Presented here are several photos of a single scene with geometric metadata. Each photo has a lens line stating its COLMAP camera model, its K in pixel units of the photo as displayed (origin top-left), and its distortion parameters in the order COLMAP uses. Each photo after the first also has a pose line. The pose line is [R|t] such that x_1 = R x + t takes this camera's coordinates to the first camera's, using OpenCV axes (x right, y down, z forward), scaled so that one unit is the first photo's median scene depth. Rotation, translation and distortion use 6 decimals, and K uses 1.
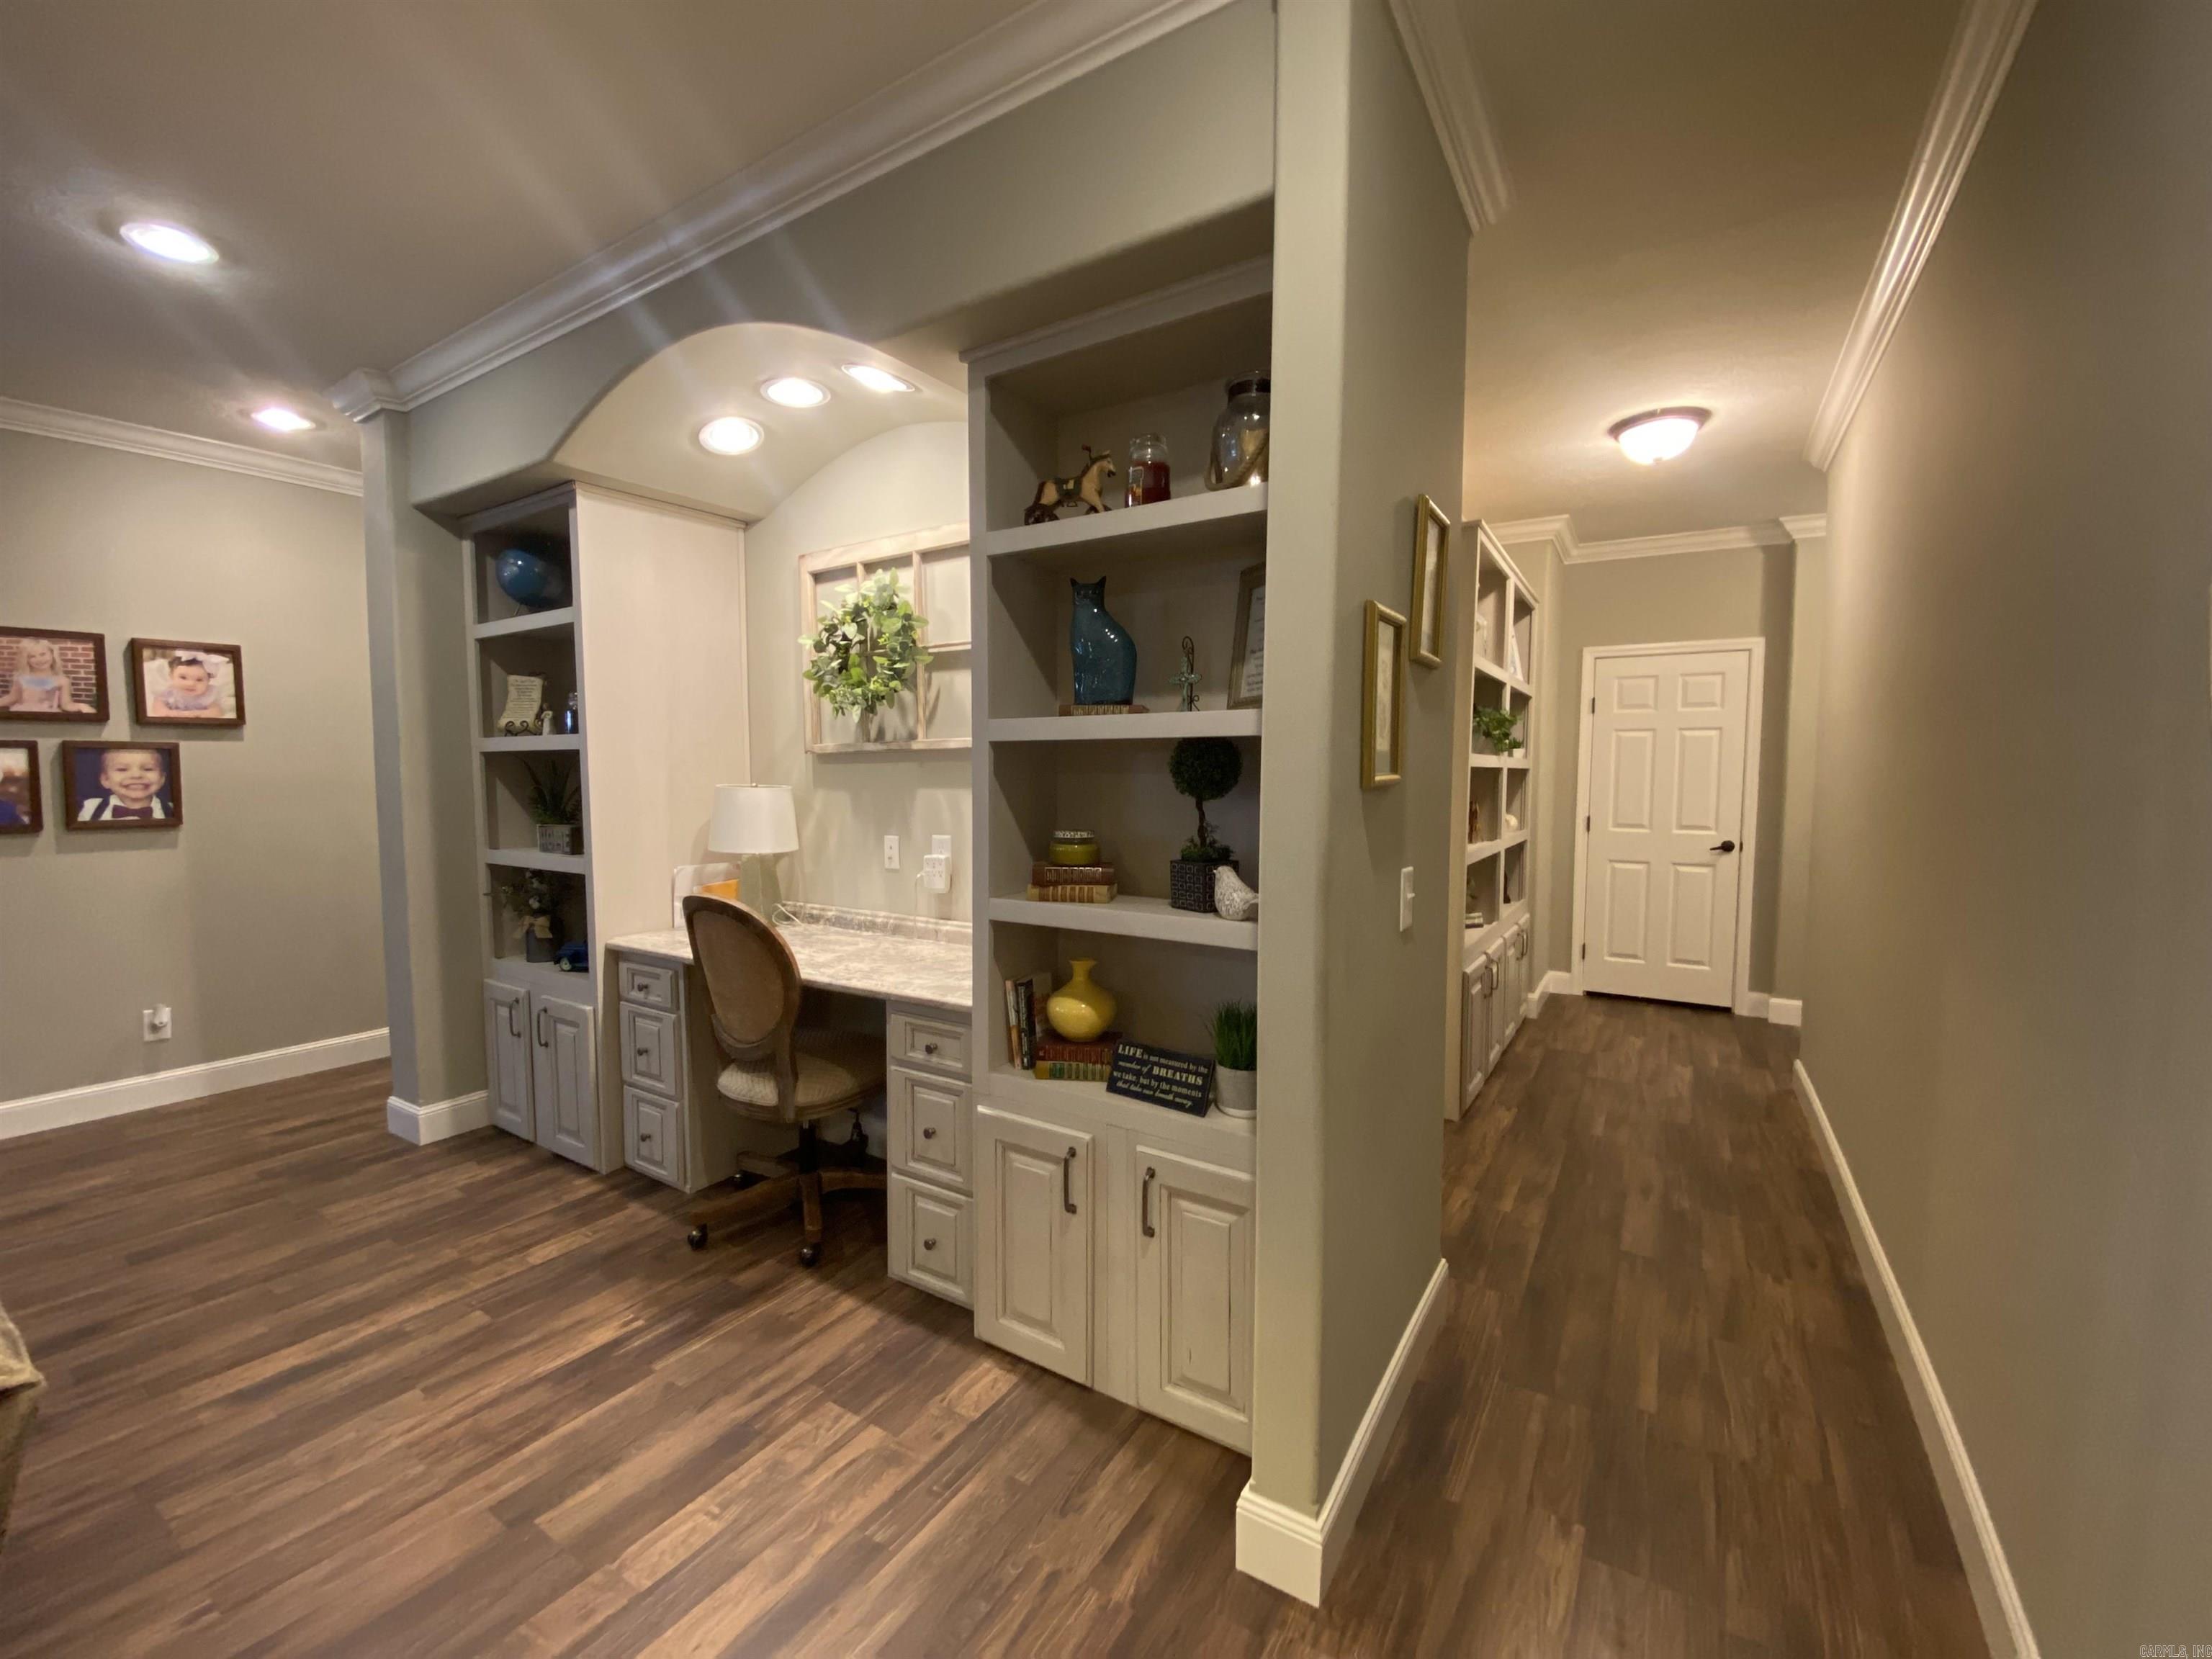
lens RADIAL K [[906.3, 0, 1112.3], [0, 906.3, 843.9], [0, 0, 1]] dist [0.001813, -0.010064]
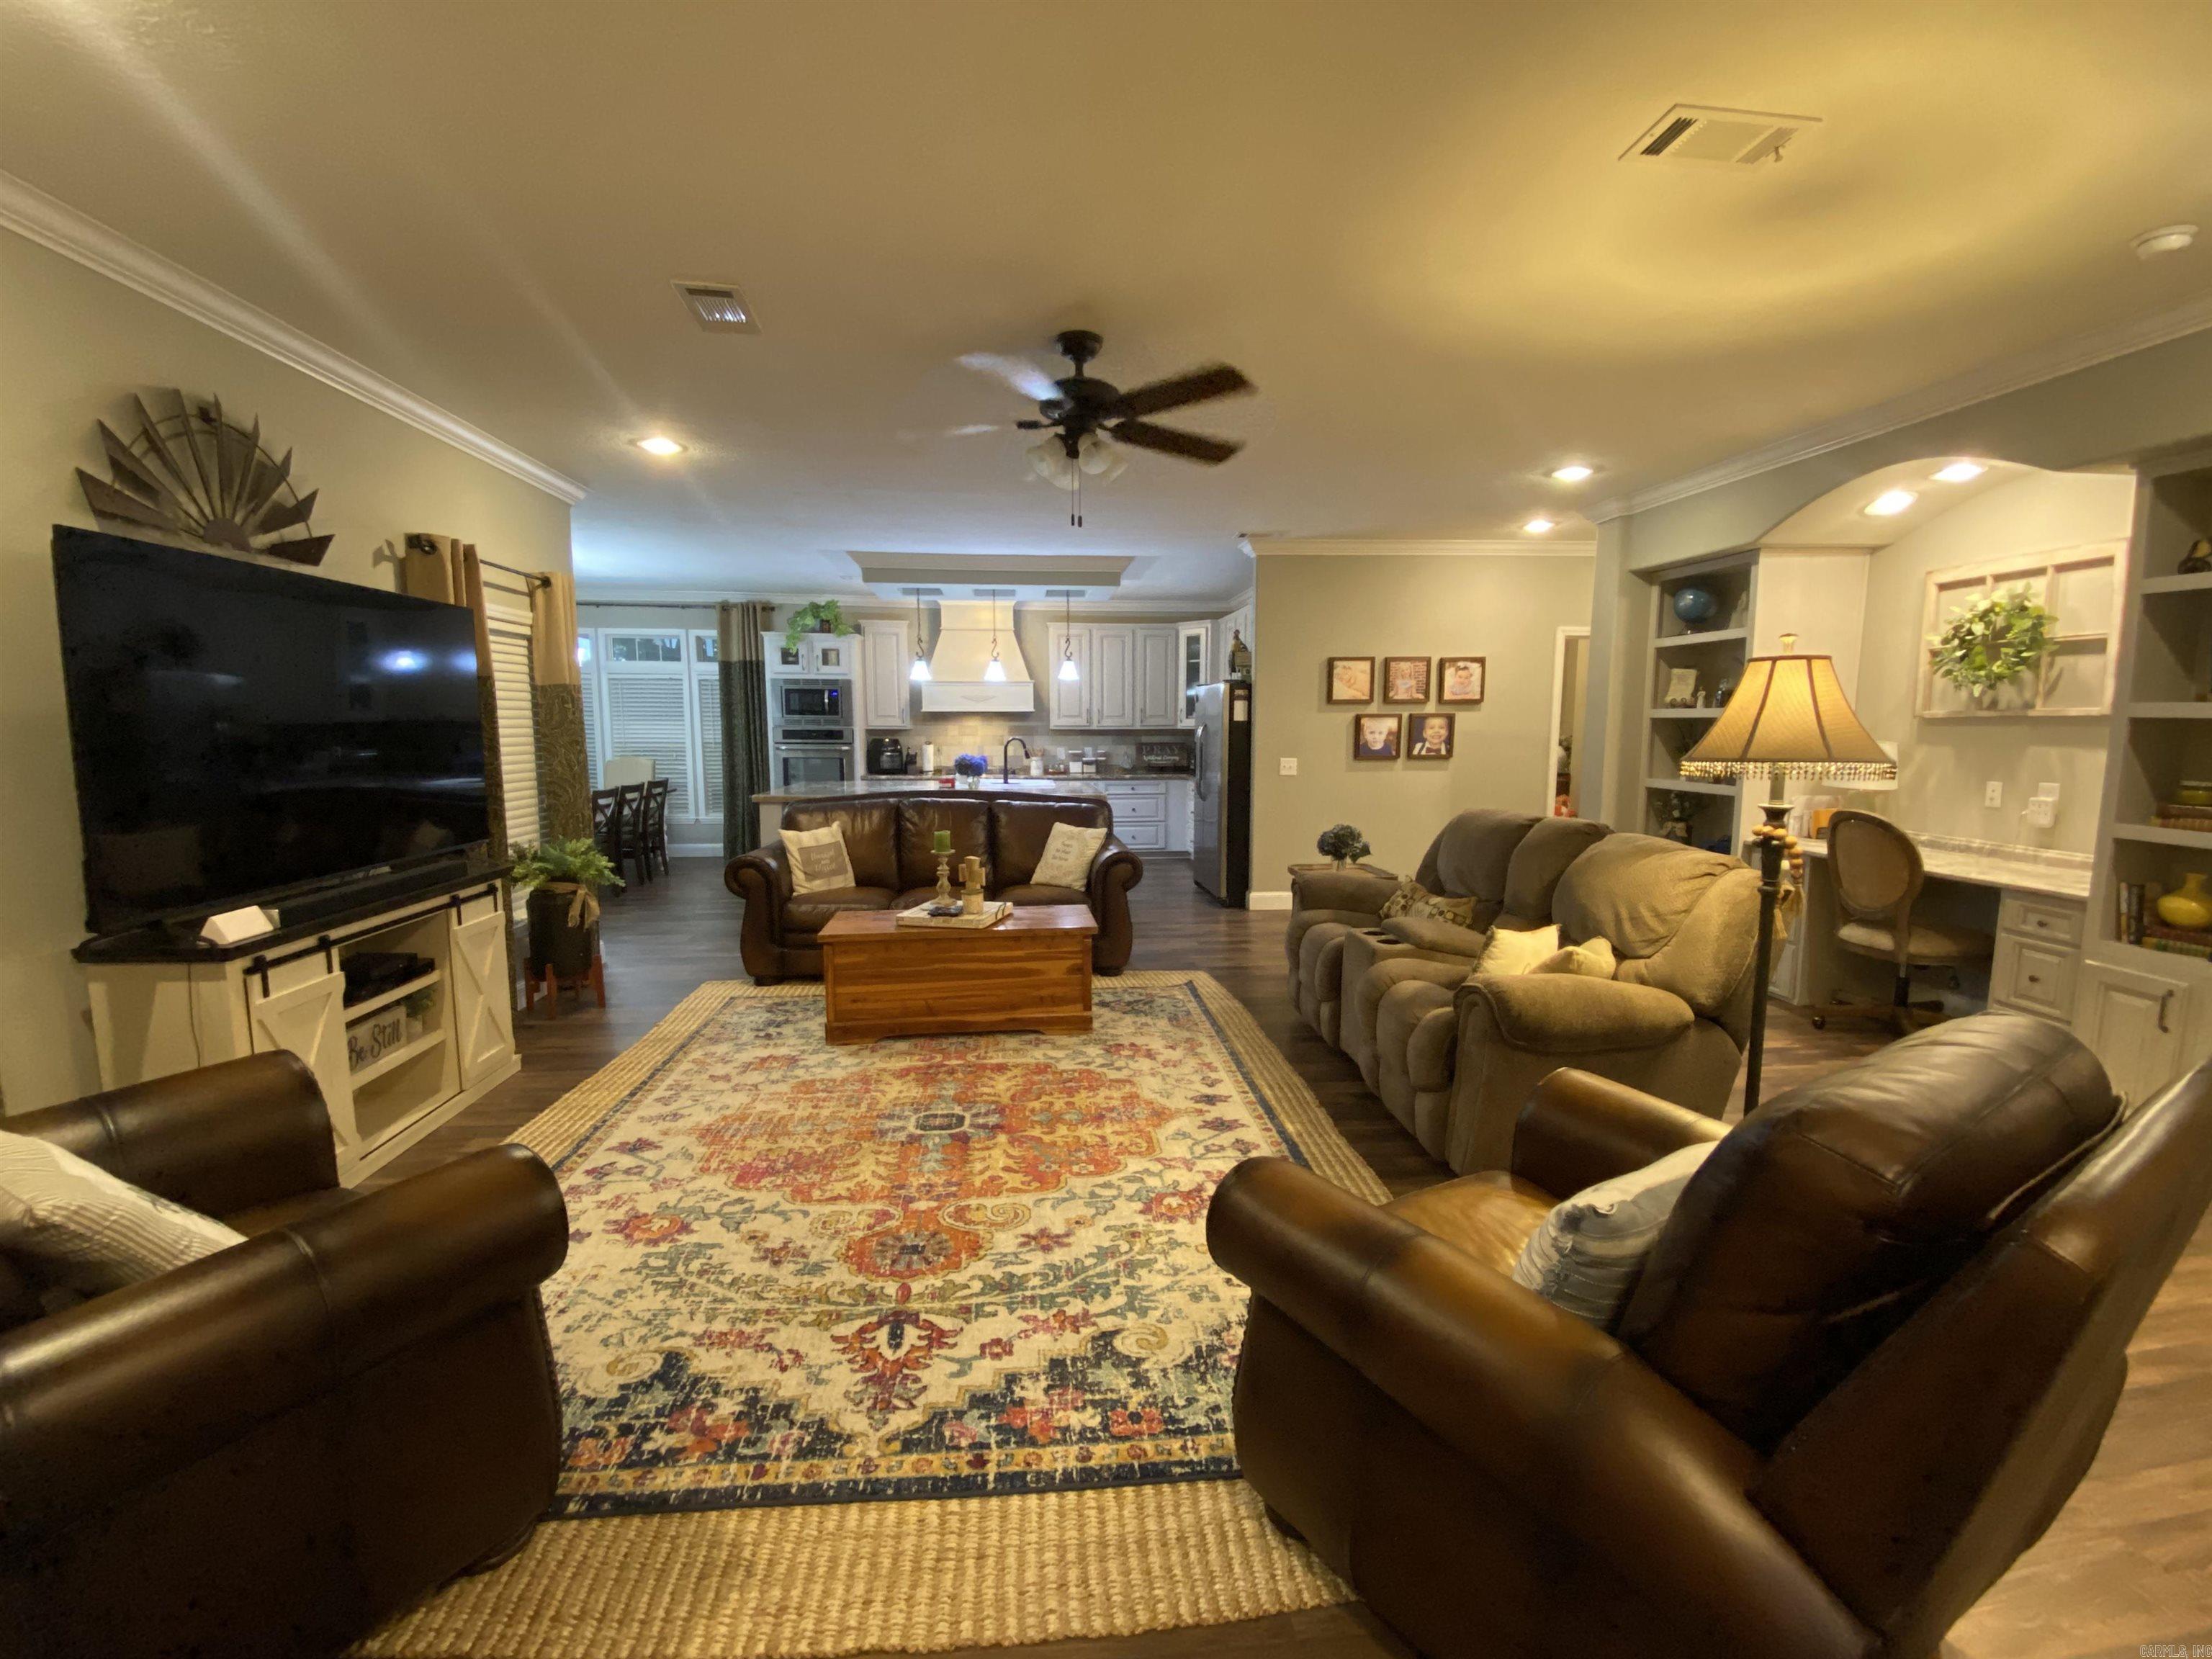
lens RADIAL K [[903.7, 0, 1111.2], [0, 903.7, 834.9], [0, 0, 1]] dist [0.021190, -0.021911]
pose [[0.607793, 0.094334, -0.788472, 0.018279], [-0.056655, 0.995540, 0.075435, 0.044736], [0.792072, -0.001178, 0.610427, -0.876823]]
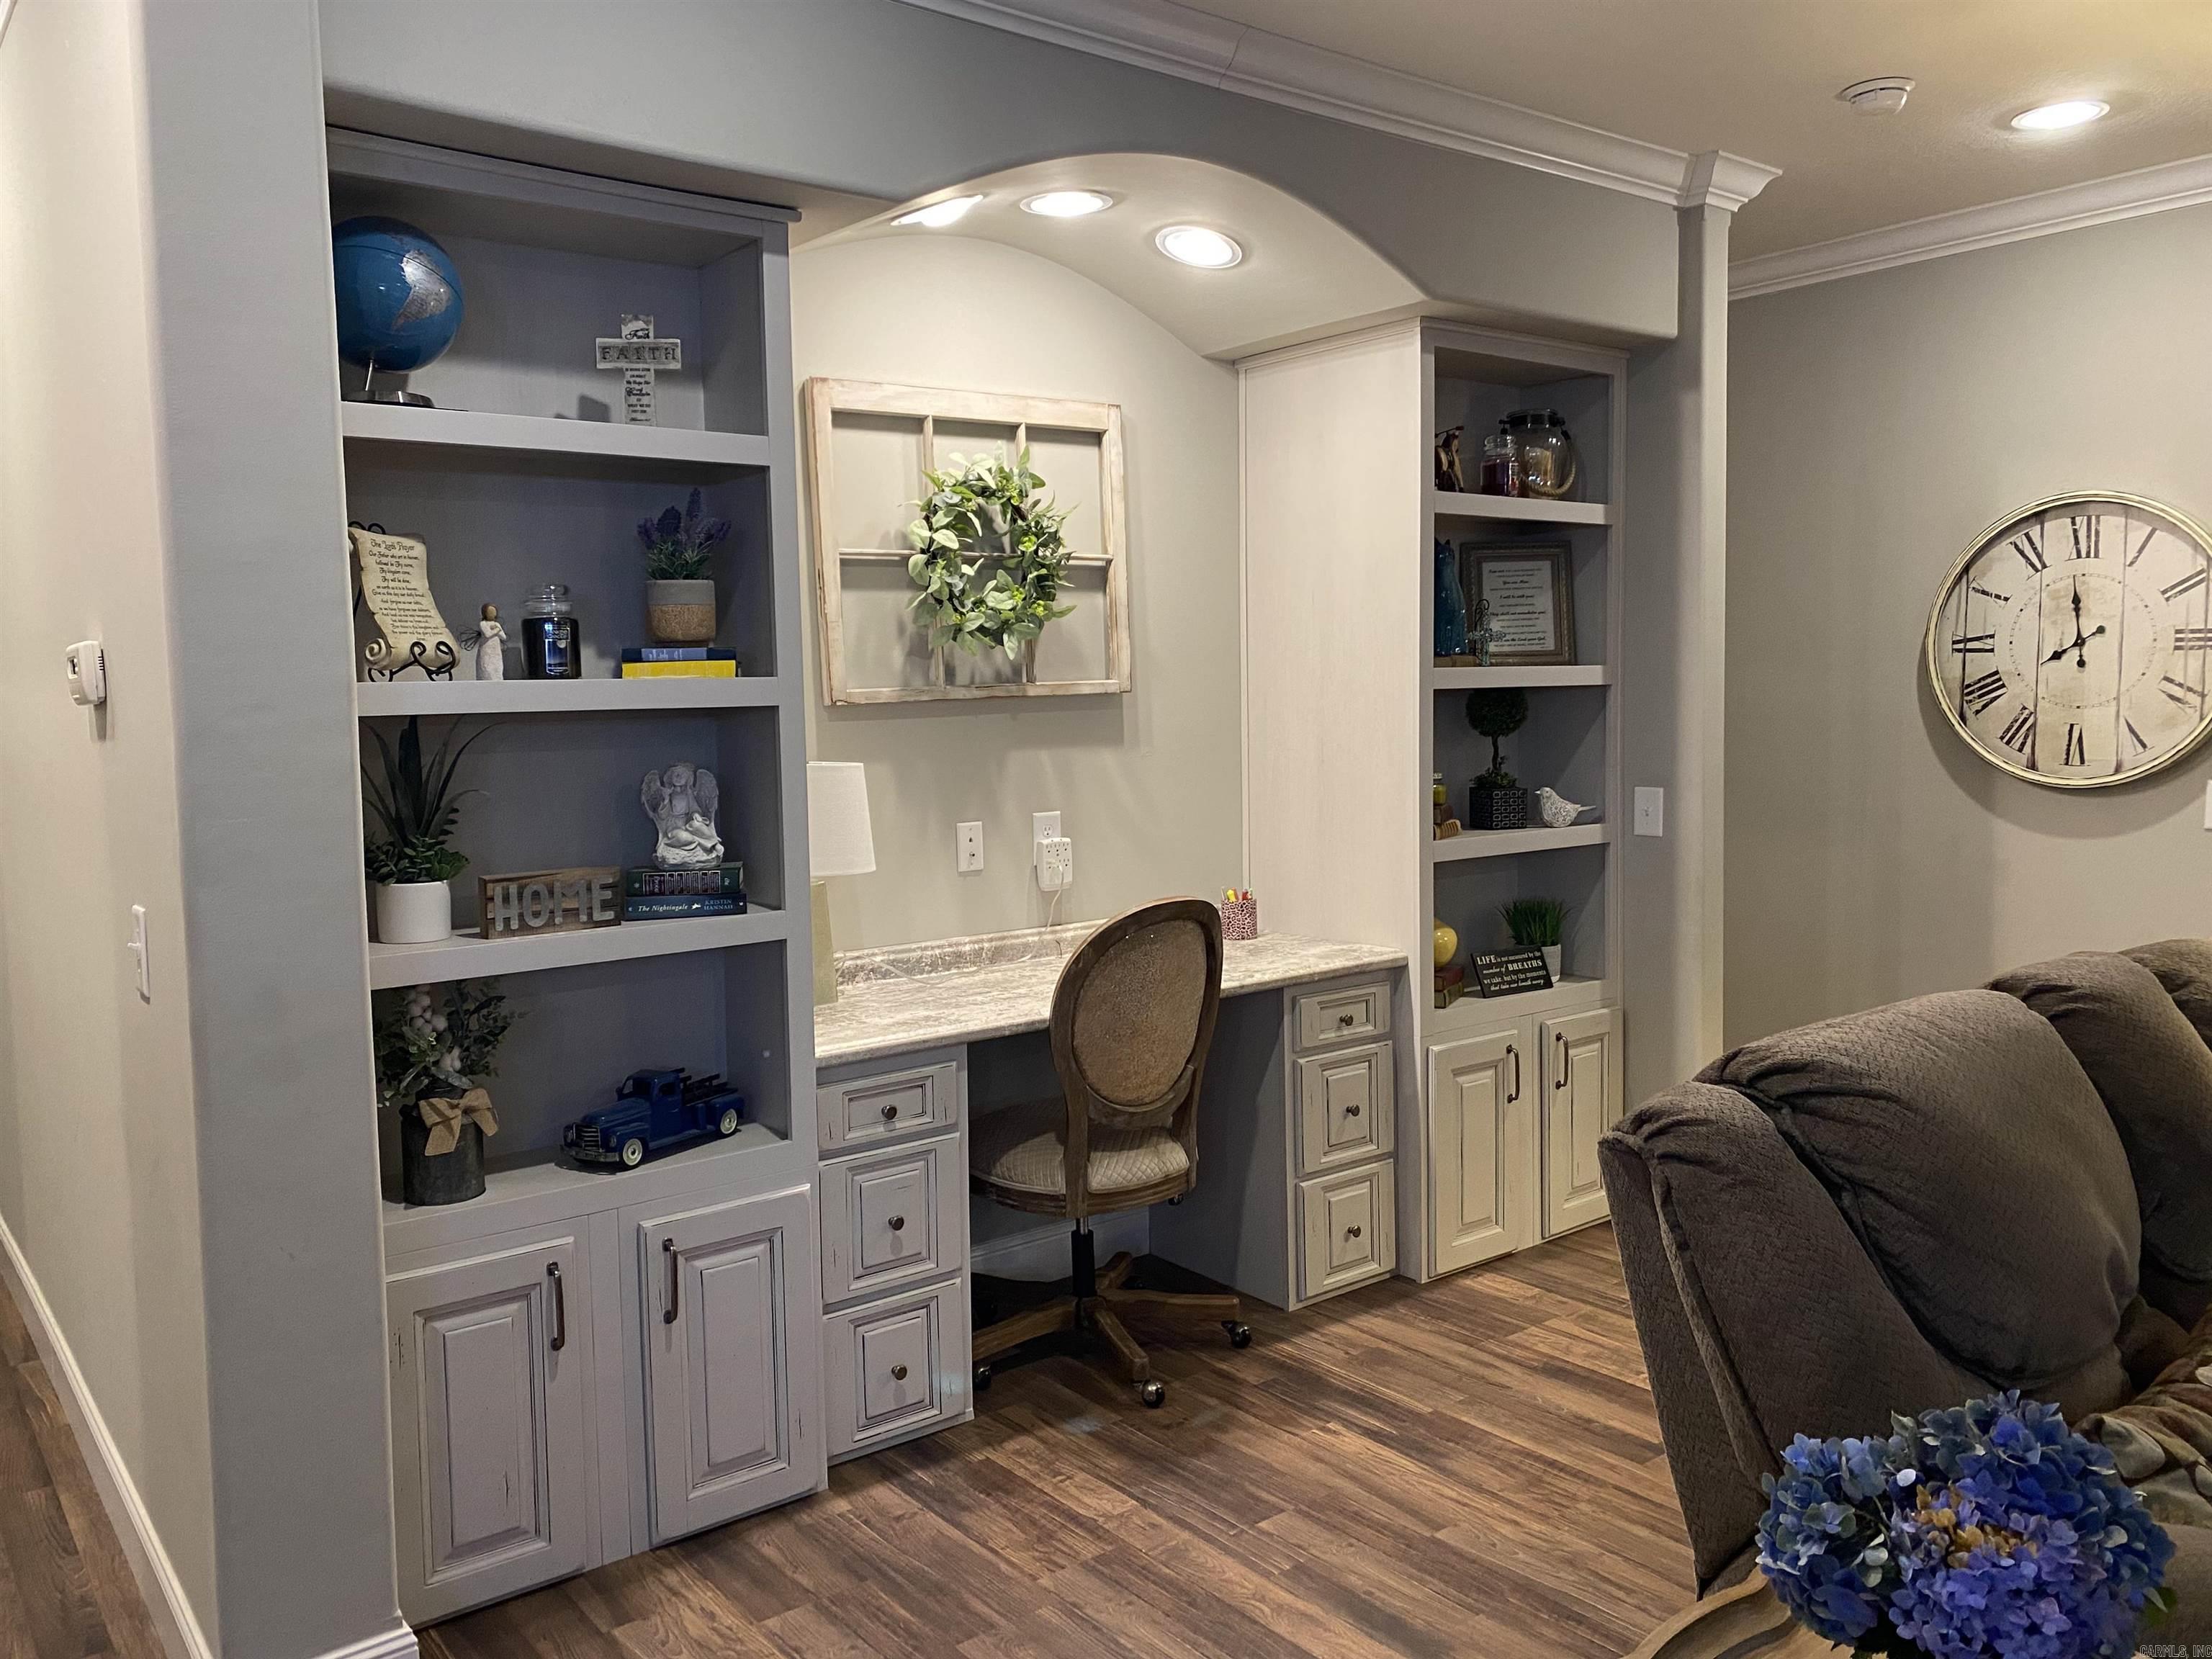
lens RADIAL K [[1685.7, 0, 1106.0], [0, 1685.7, 829.5], [0, 0, 1]] dist [0.001454, 0.000398]
pose [[0.337474, -0.096067, 0.936420, -1.506719], [0.087543, 0.993671, 0.070391, -0.090326], [-0.937255, 0.058222, 0.343748, 0.502036]]
